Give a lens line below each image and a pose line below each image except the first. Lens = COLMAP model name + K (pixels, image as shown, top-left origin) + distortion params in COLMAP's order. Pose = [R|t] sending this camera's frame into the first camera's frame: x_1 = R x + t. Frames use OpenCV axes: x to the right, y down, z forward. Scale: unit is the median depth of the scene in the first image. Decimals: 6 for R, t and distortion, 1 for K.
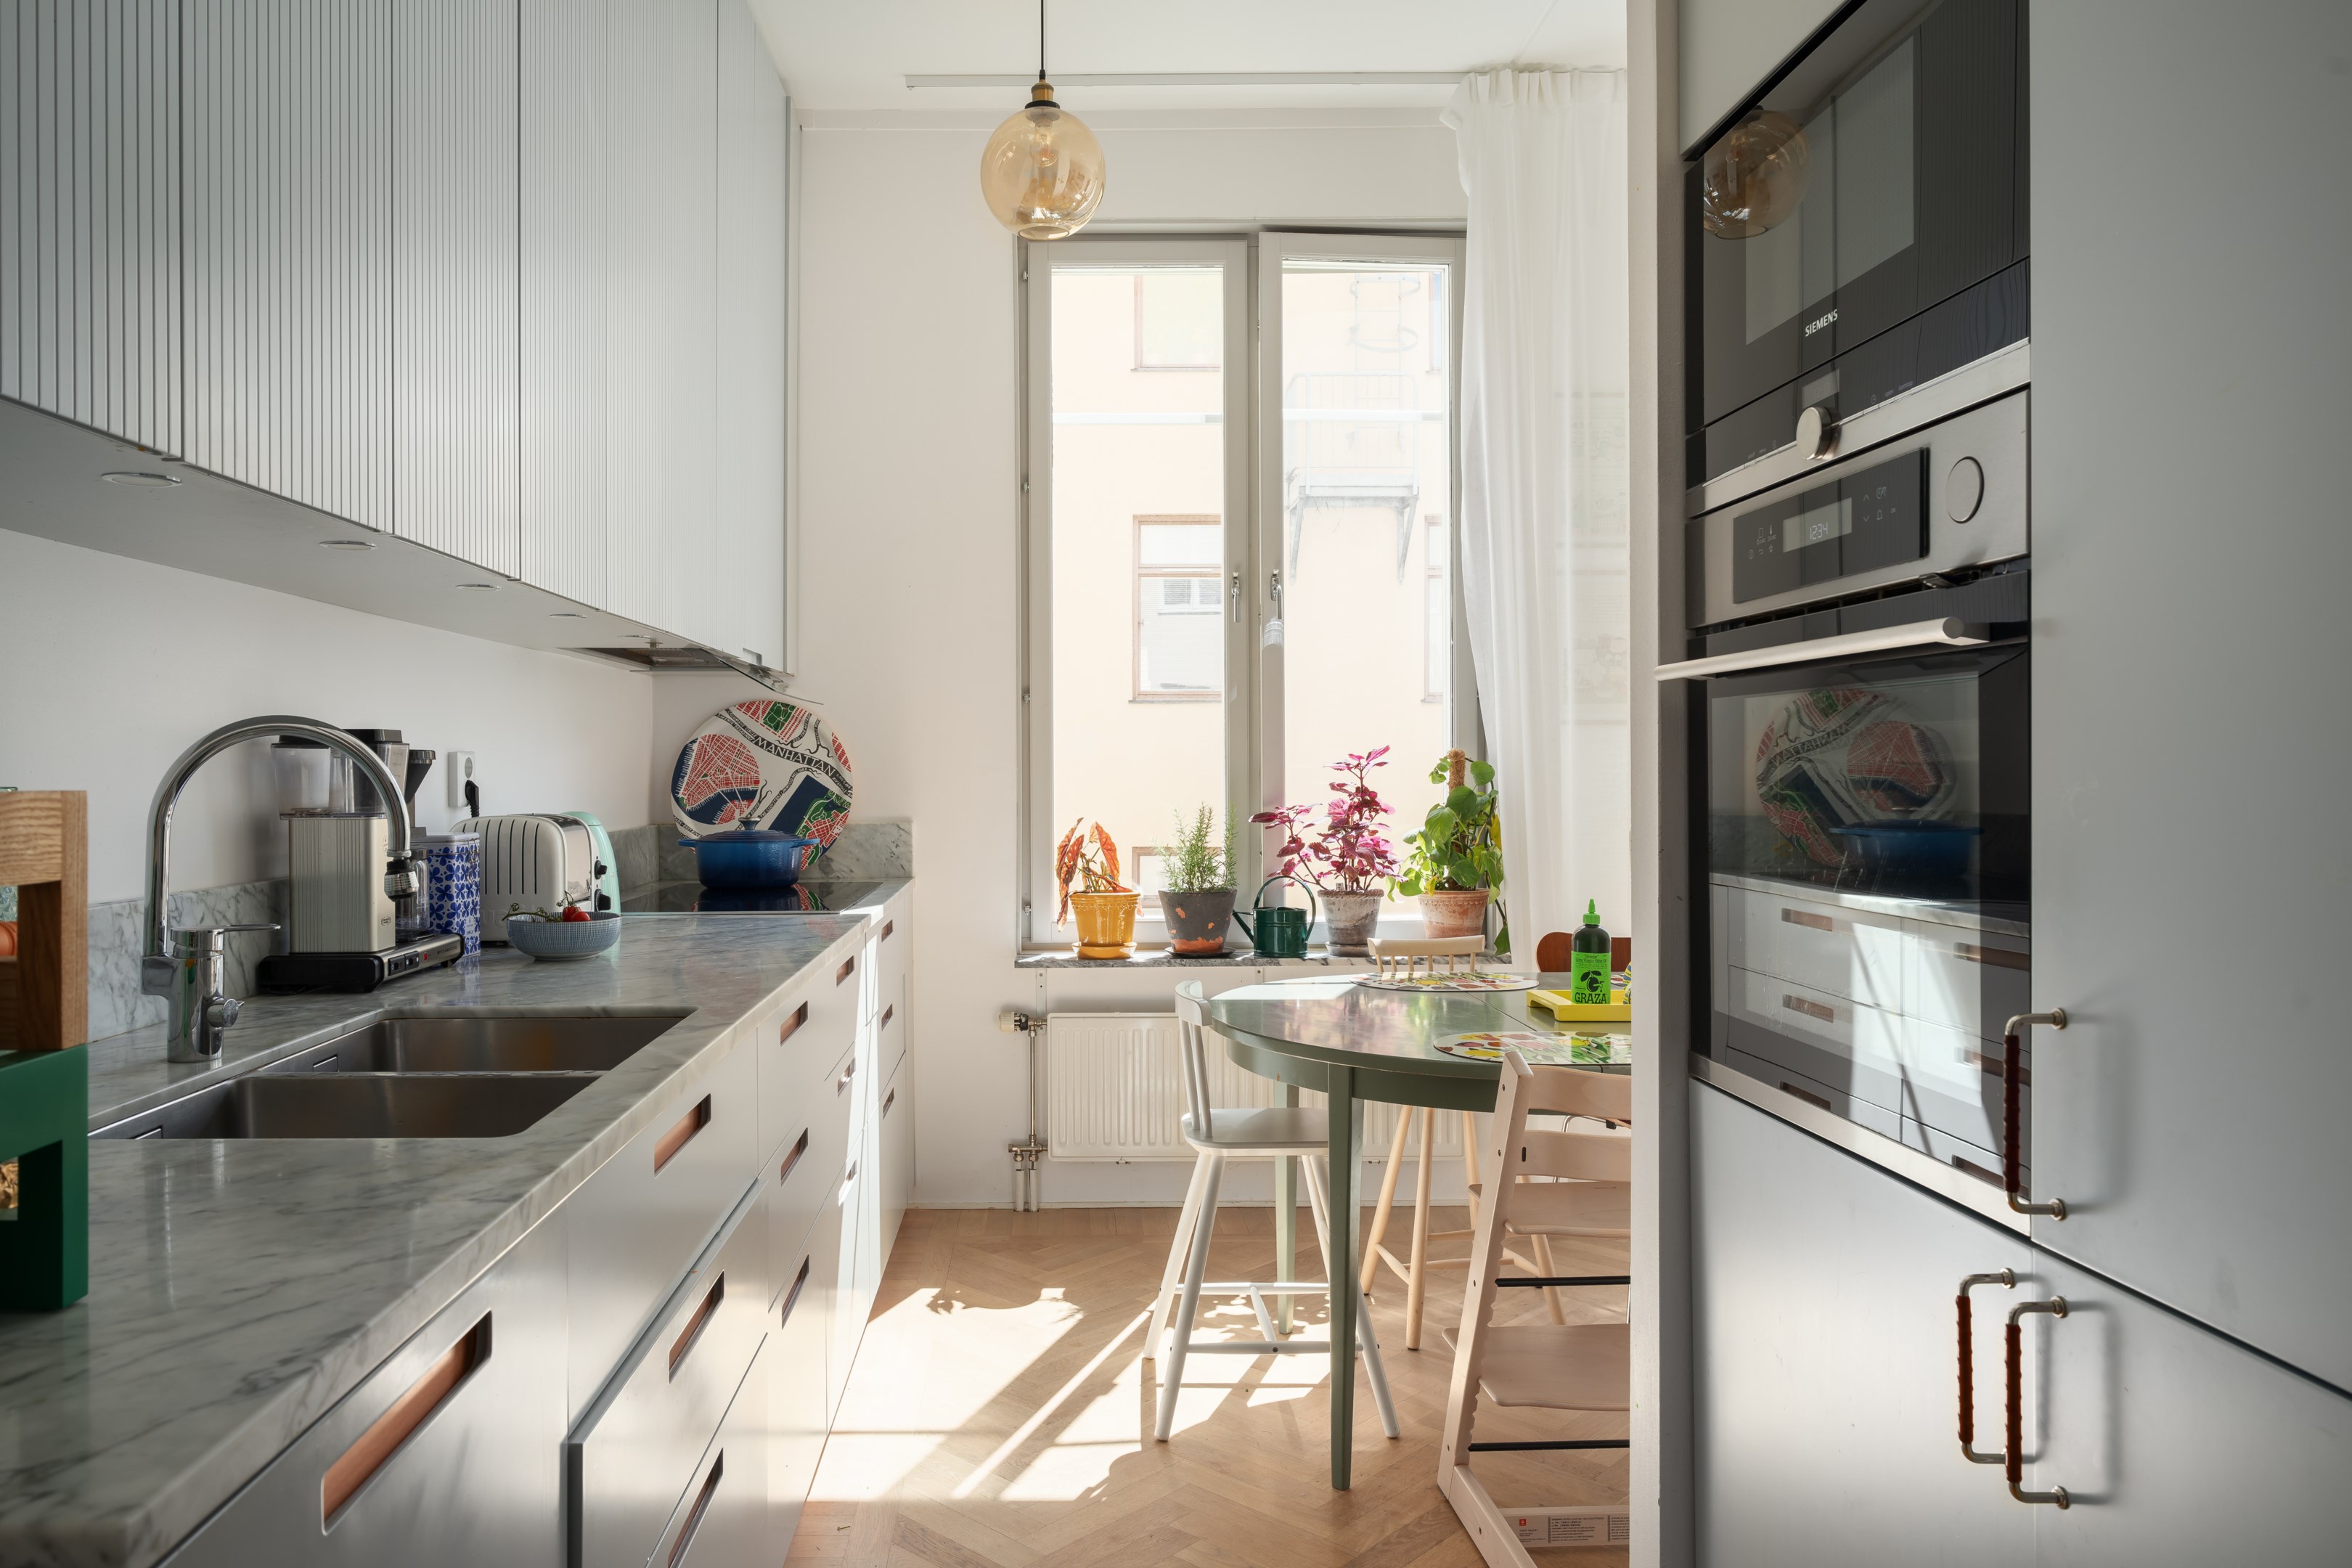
lens RADIAL K [[1532.0, 0, 1174.6], [0, 1532.0, 772.2], [0, 0, 1]] dist [-0.003734, 0.001857]
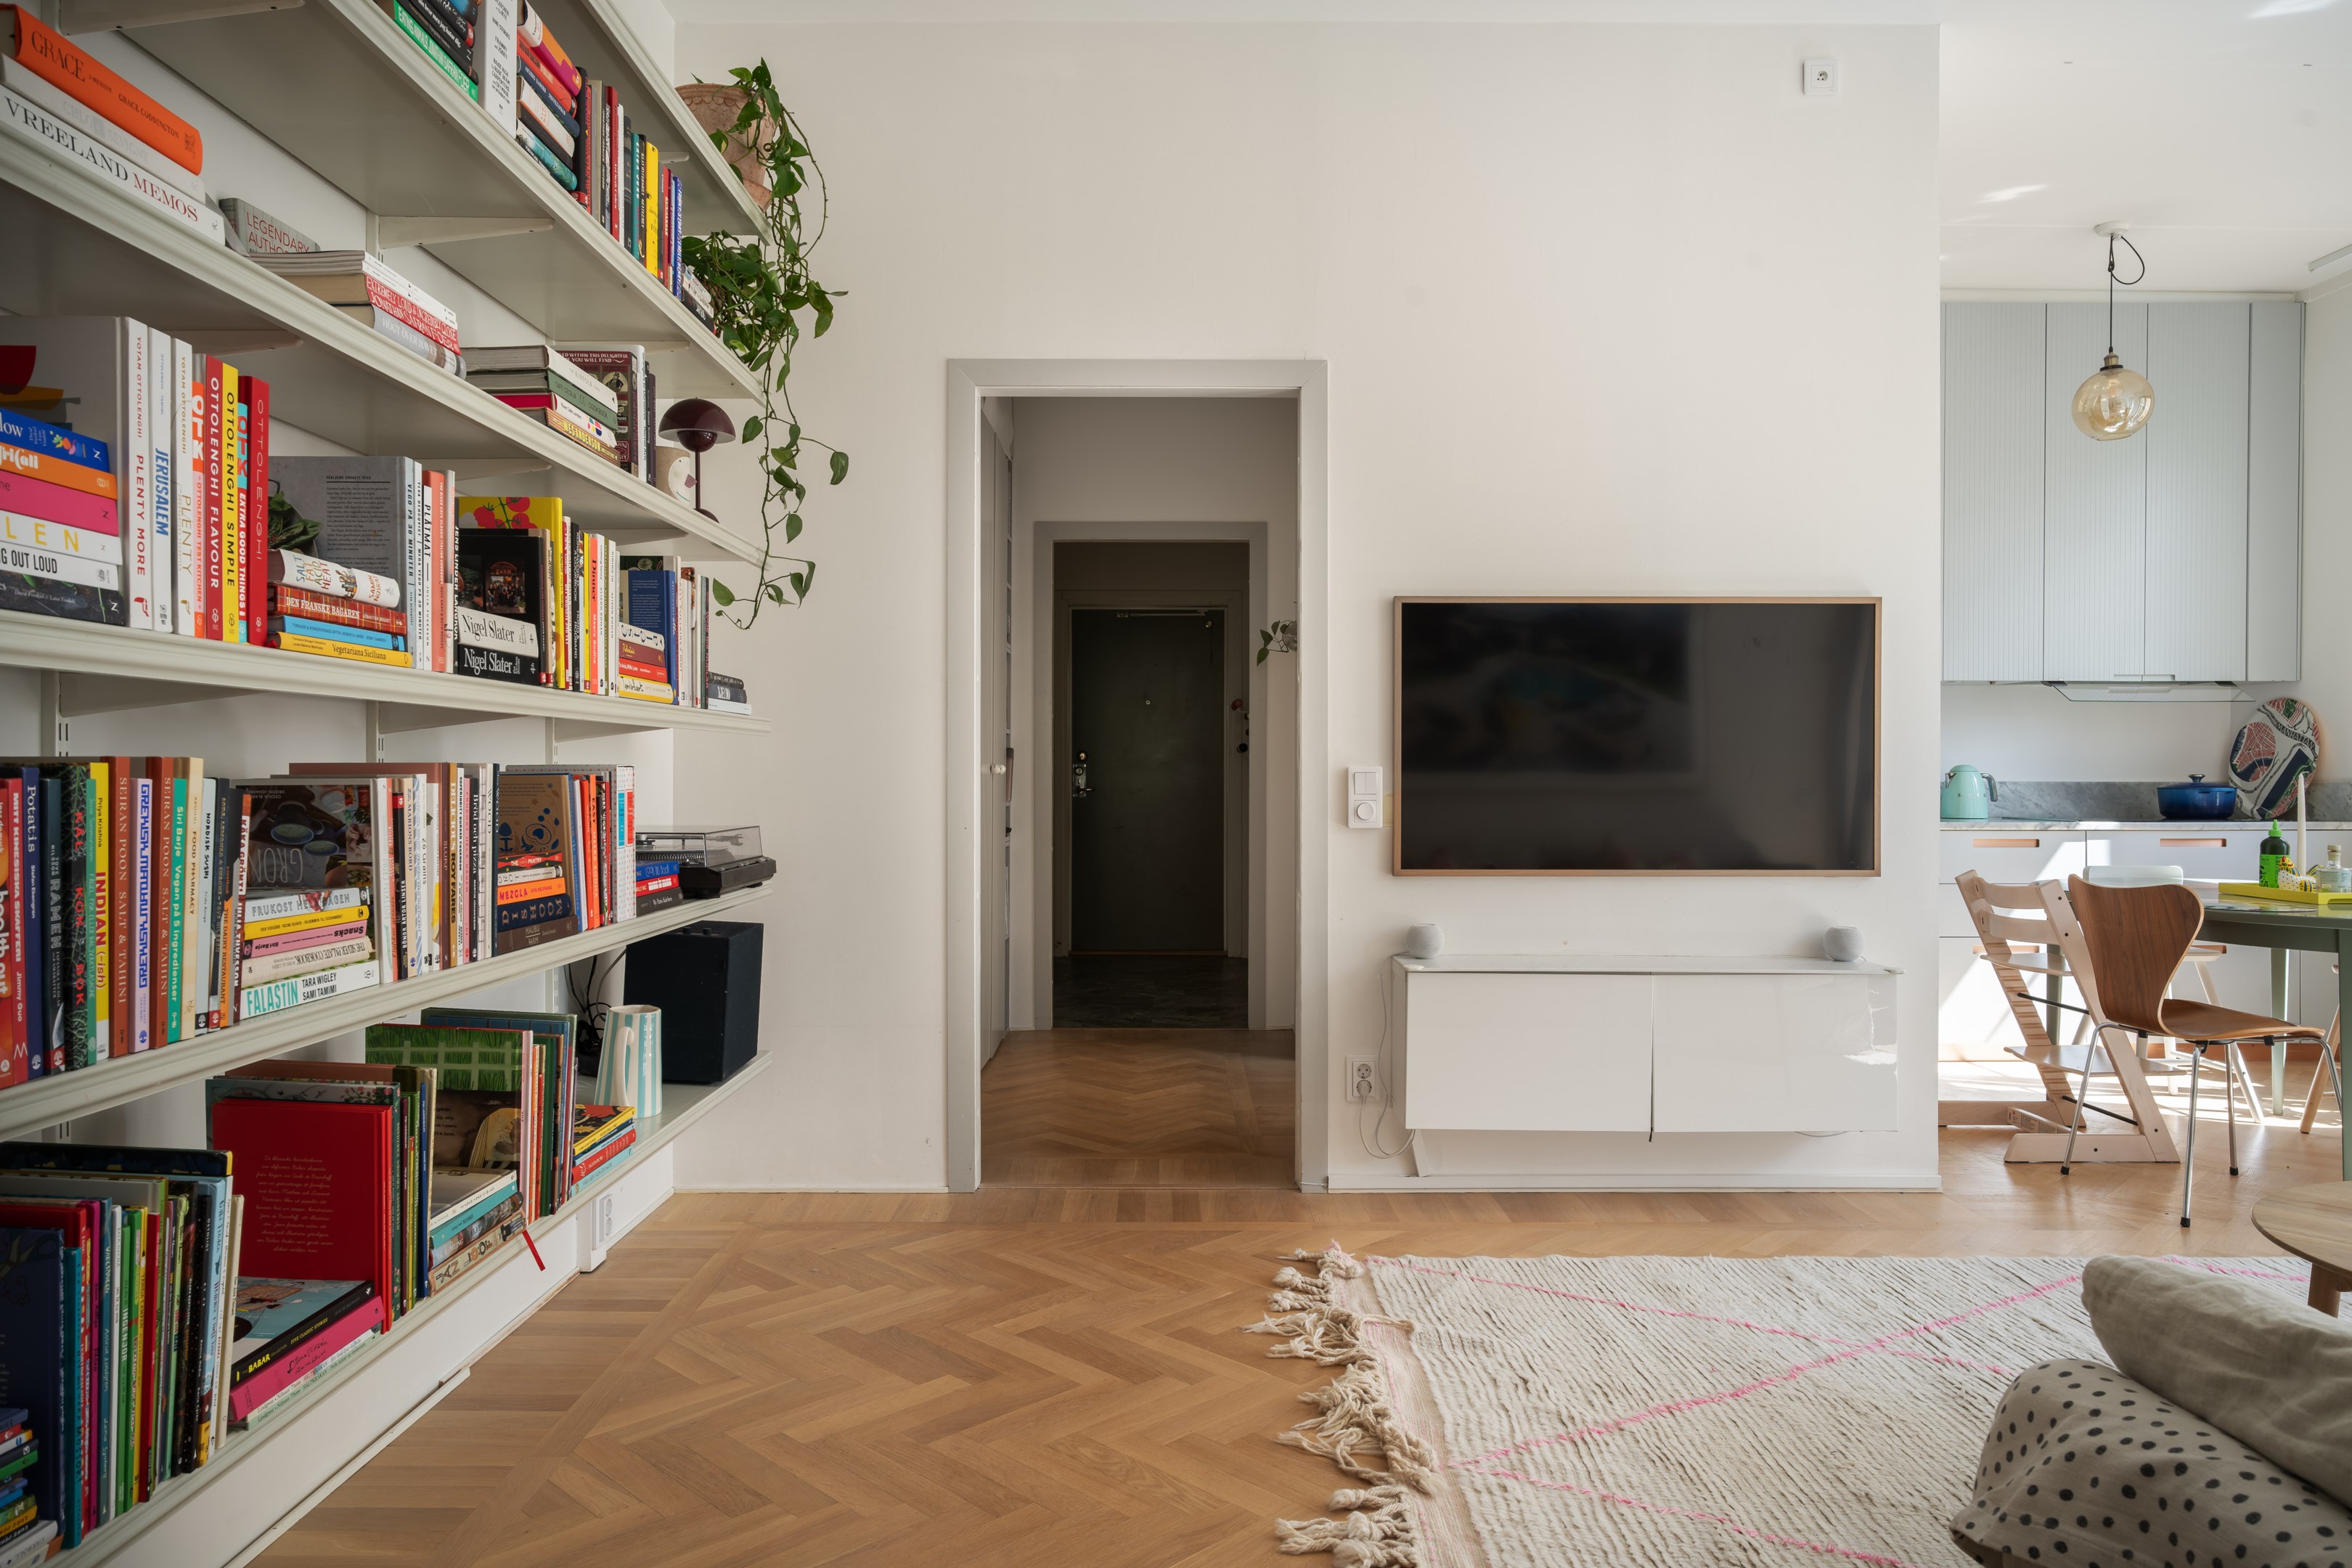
lens RADIAL K [[1532.0, 0, 1166.7], [0, 1532.0, 775.6], [0, 0, 1]] dist [-0.003734, 0.001857]
pose [[0.004604, 0.001043, -0.999989, 1.204776], [-0.007451, 0.999972, 0.001009, 0.034449], [0.999962, 0.007446, 0.004612, -0.081645]]
